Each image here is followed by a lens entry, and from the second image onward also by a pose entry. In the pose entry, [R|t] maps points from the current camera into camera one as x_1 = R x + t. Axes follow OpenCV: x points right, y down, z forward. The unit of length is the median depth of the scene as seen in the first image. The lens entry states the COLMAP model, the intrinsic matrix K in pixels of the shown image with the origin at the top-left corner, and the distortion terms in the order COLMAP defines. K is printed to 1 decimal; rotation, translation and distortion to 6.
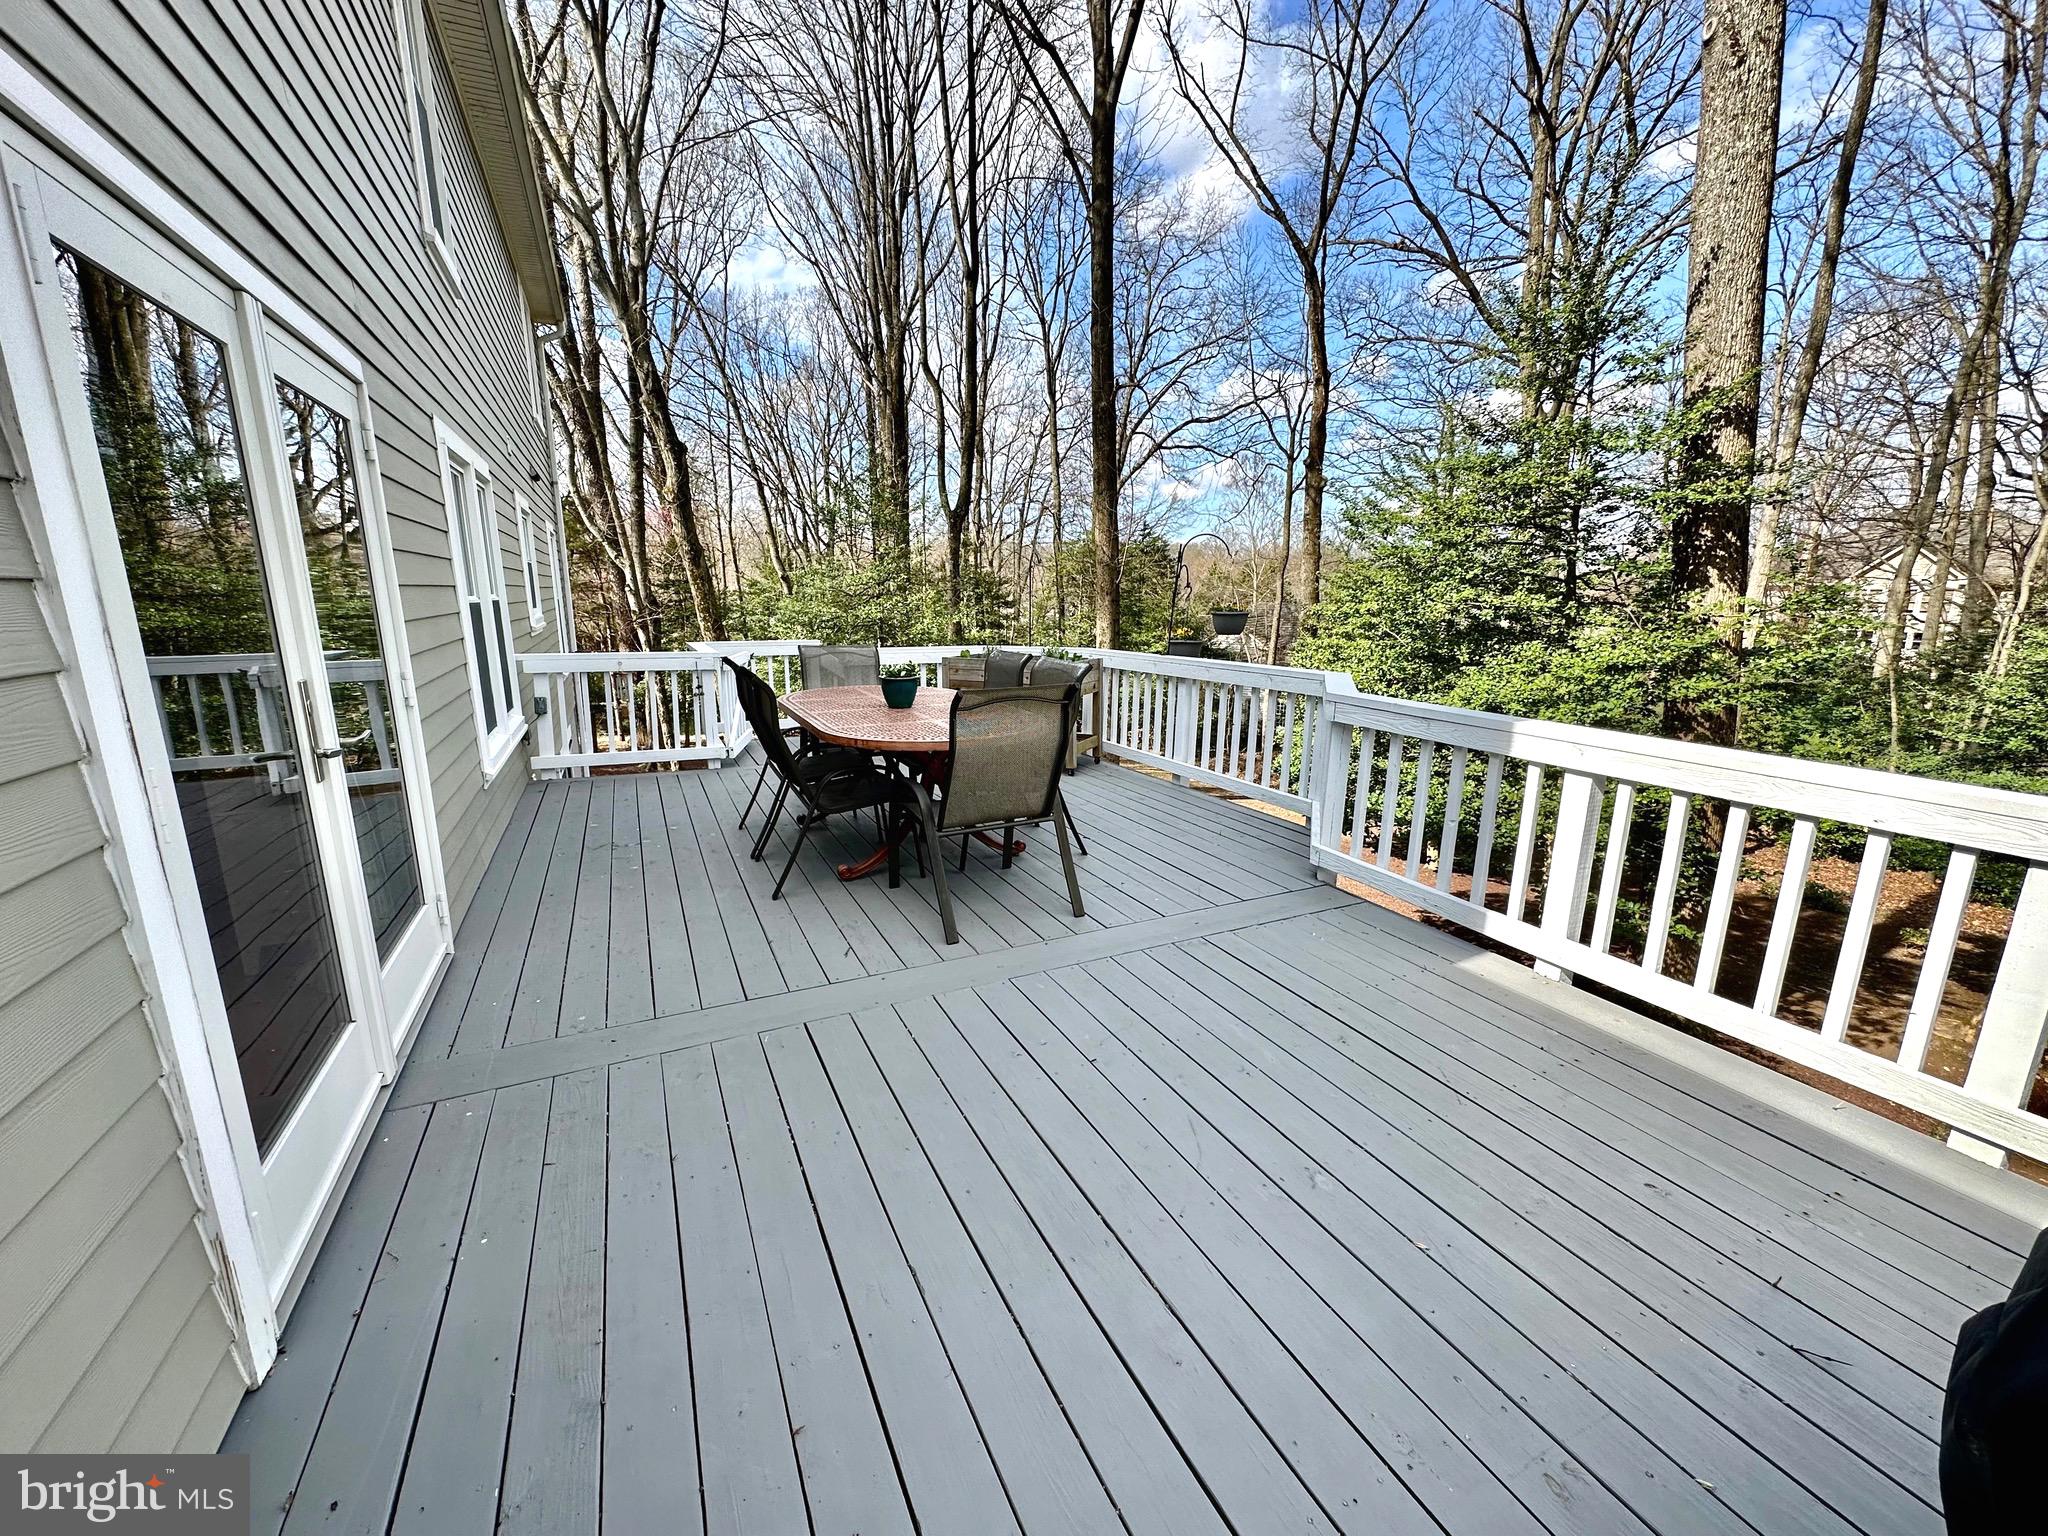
lens RADIAL K [[820.9, 0, 1022.1], [0, 820.9, 771.2], [0, 0, 1]] dist [-0.003435, -0.000717]
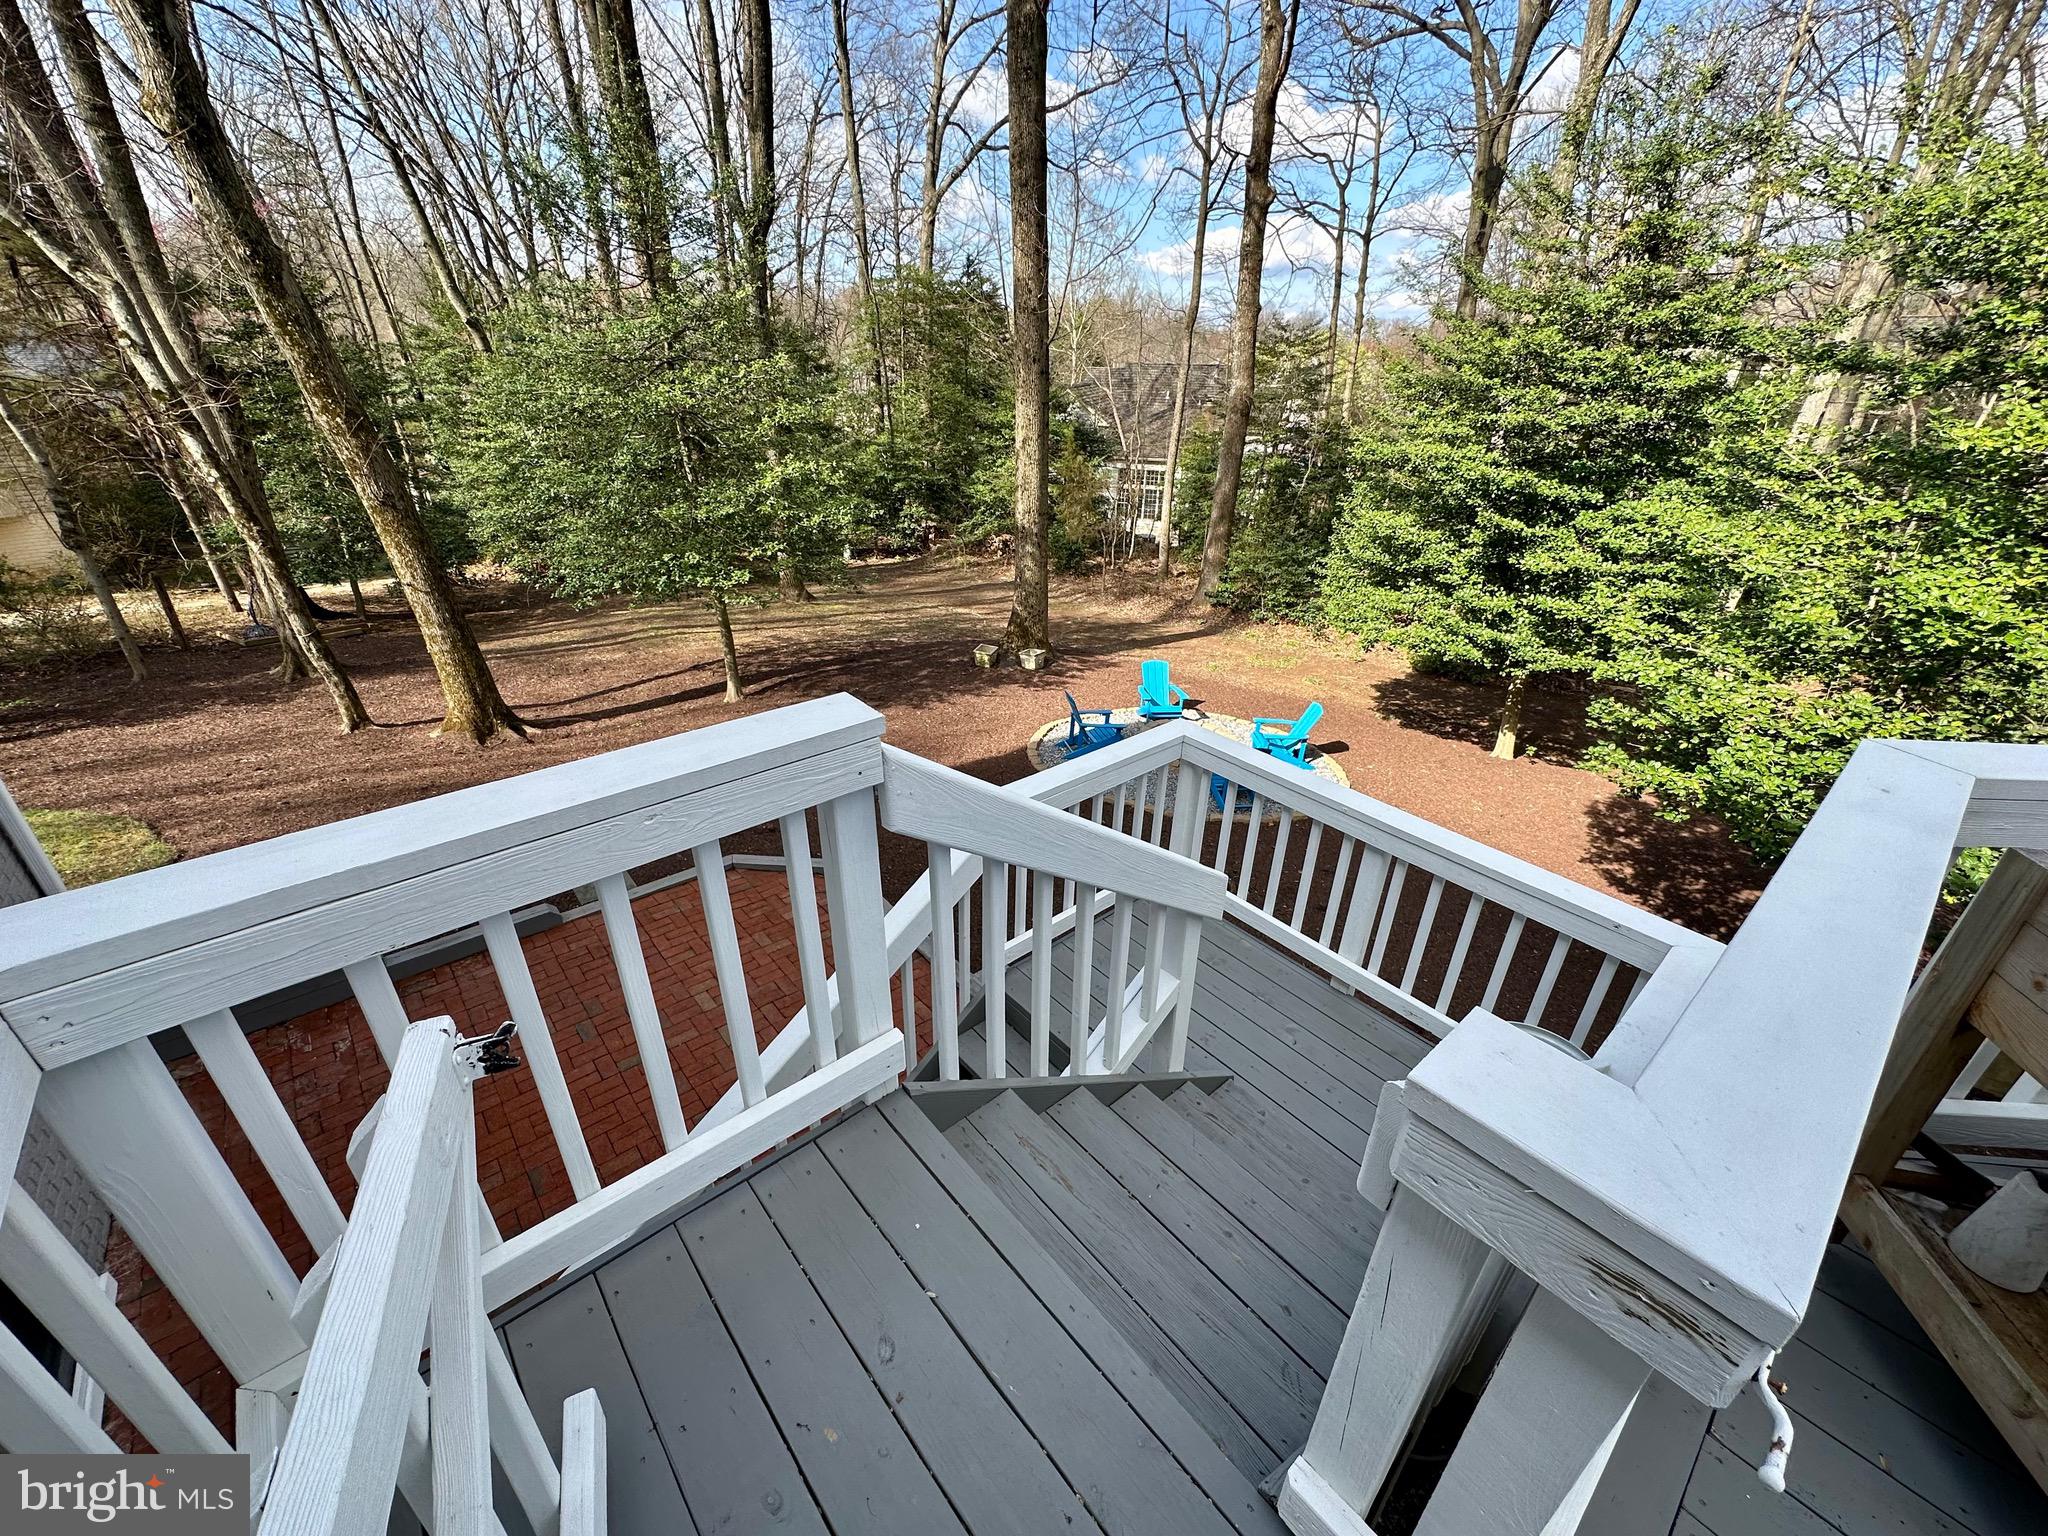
lens RADIAL K [[820.9, 0, 1028.0], [0, 820.9, 775.1], [0, 0, 1]] dist [-0.003435, -0.000717]
pose [[0.964760, -0.107722, 0.240073, -0.041441], [0.041238, 0.962986, 0.266377, -0.031671], [-0.259882, -0.247090, 0.933492, 0.134074]]
